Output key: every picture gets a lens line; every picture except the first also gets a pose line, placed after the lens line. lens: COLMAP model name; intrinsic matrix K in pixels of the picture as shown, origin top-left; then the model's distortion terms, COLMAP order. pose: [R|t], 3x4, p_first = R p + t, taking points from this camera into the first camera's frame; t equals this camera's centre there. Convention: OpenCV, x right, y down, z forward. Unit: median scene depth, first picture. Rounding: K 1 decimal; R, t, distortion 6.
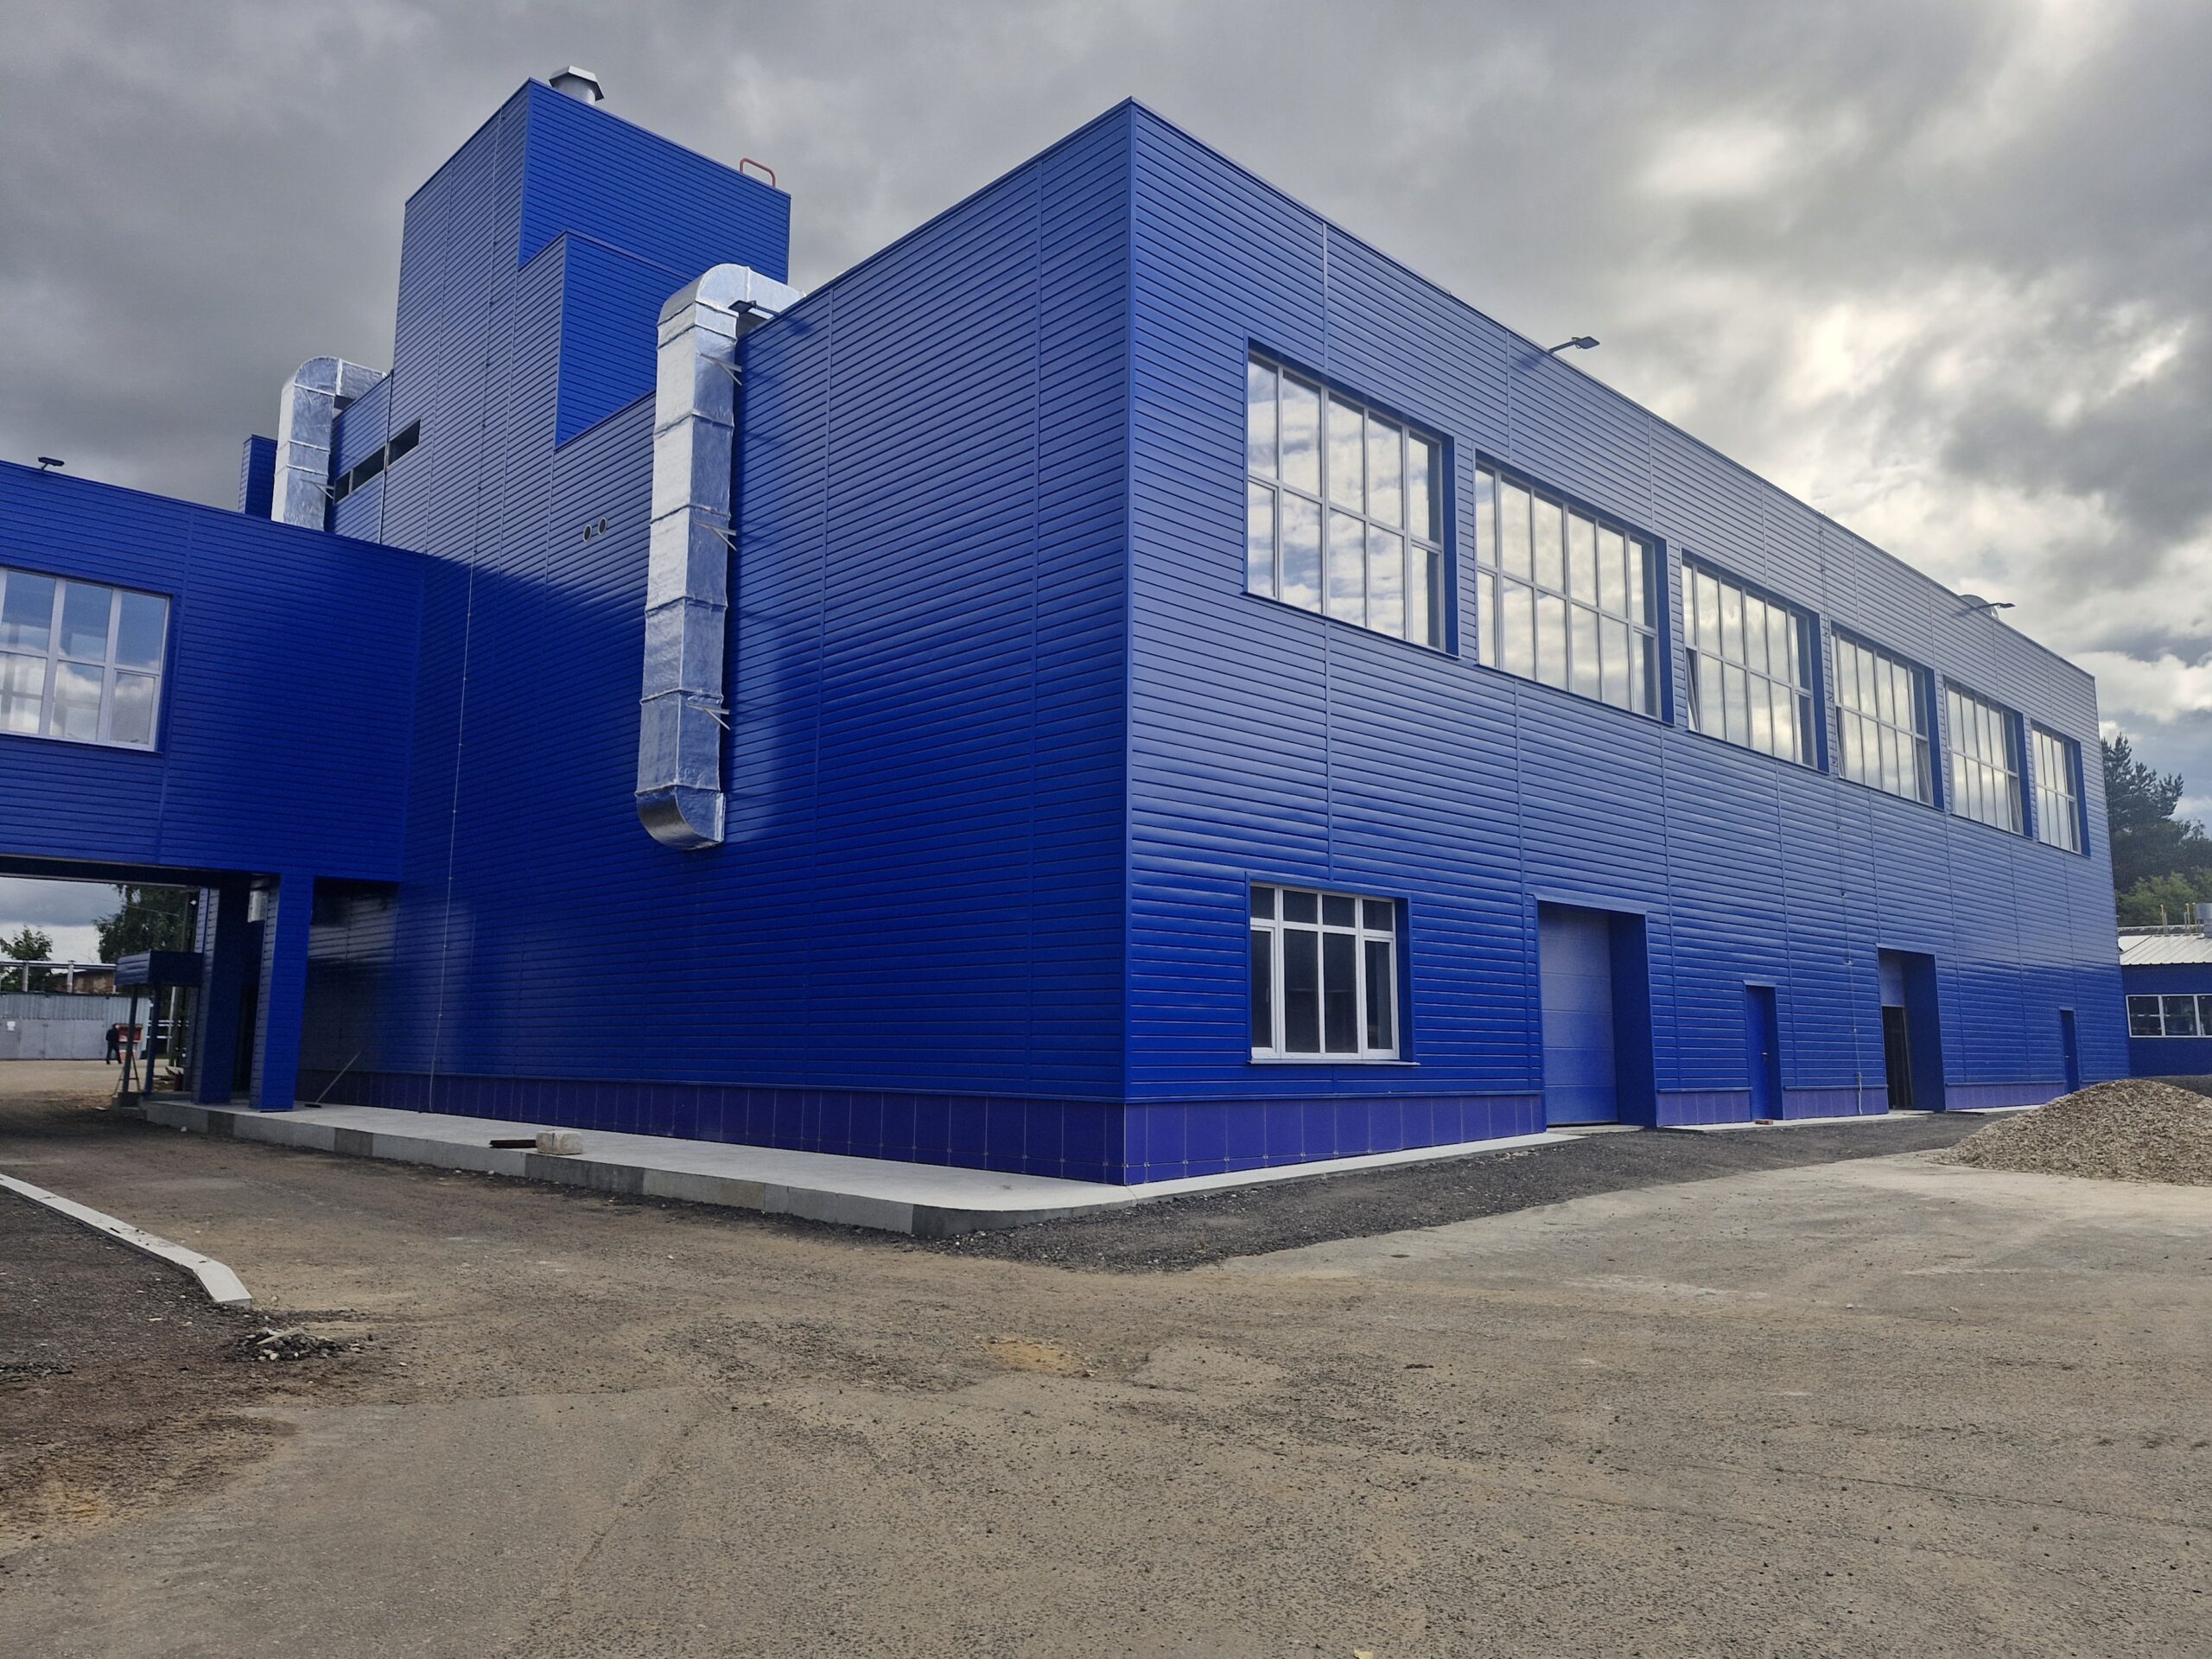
lens RADIAL K [[1533.8, 0, 1104.4], [0, 1533.8, 807.4], [0, 0, 1]] dist [0.111069, -0.147250]
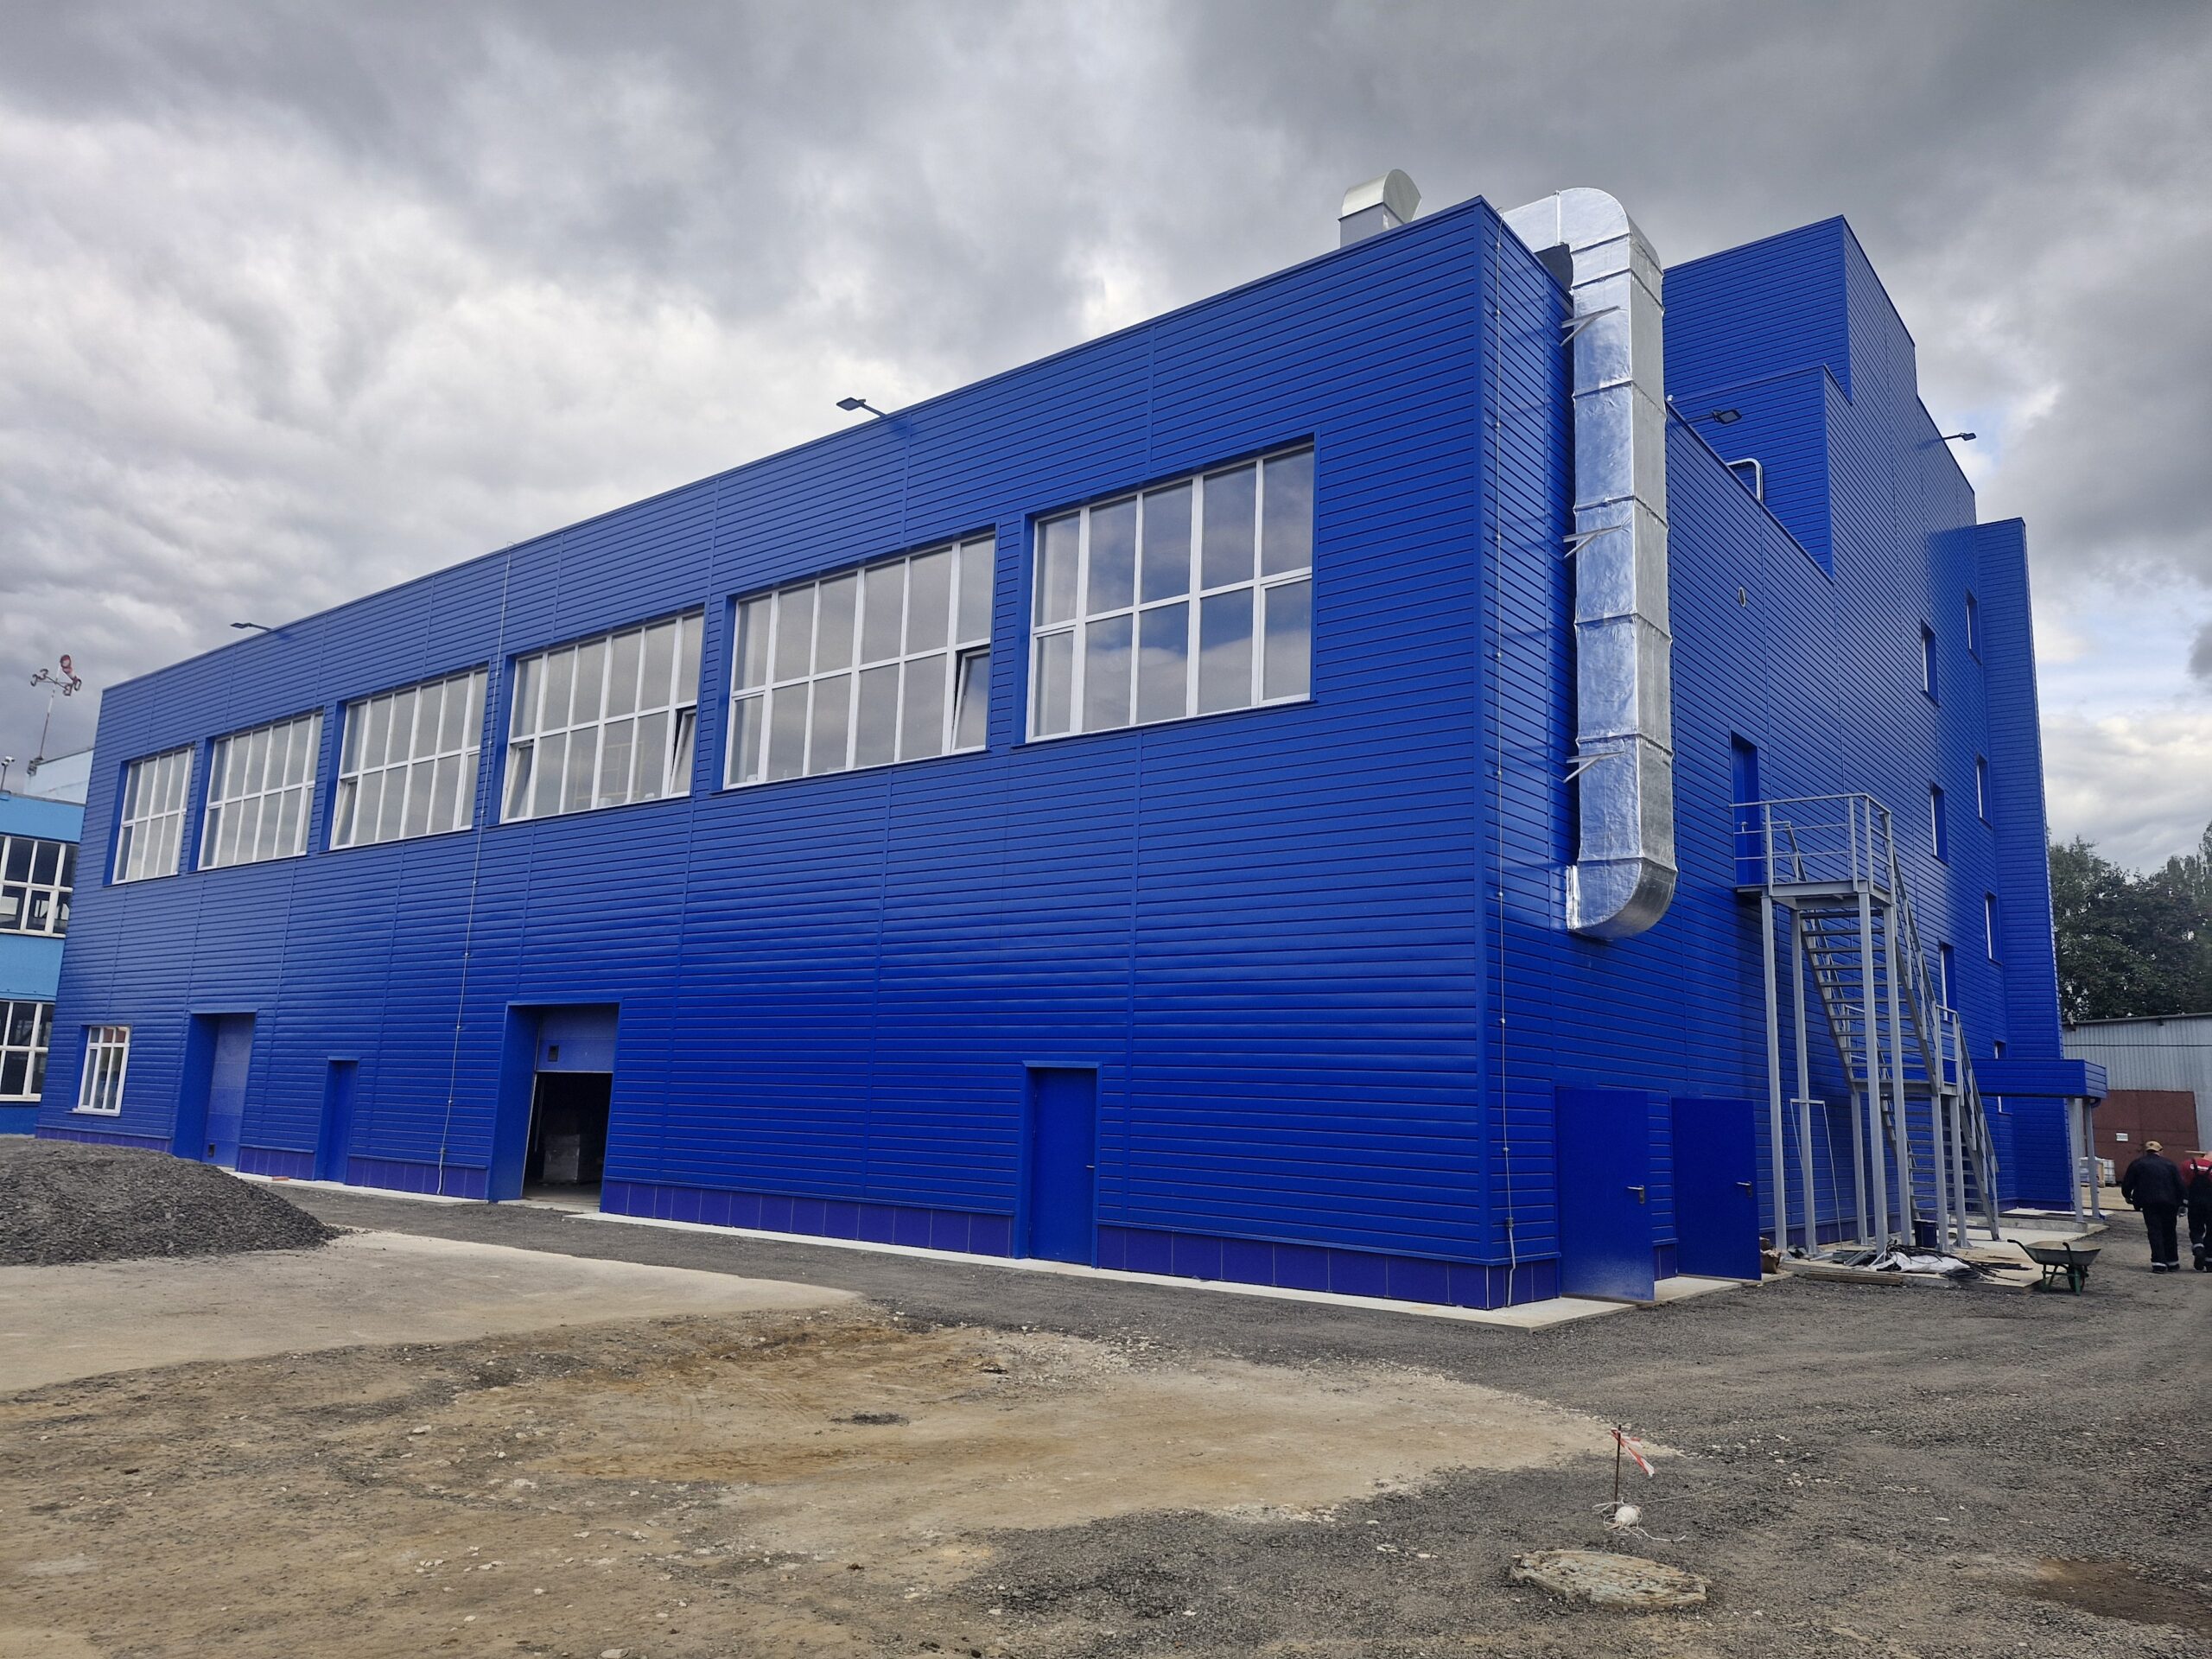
lens RADIAL K [[1533.8, 0, 1104.4], [0, 1533.8, 807.4], [0, 0, 1]] dist [0.111069, -0.147250]
pose [[0.133351, -0.179760, -0.974630, 2.113365], [0.116803, 0.979410, -0.164660, 0.227041], [0.984162, -0.091882, 0.151602, 1.672112]]
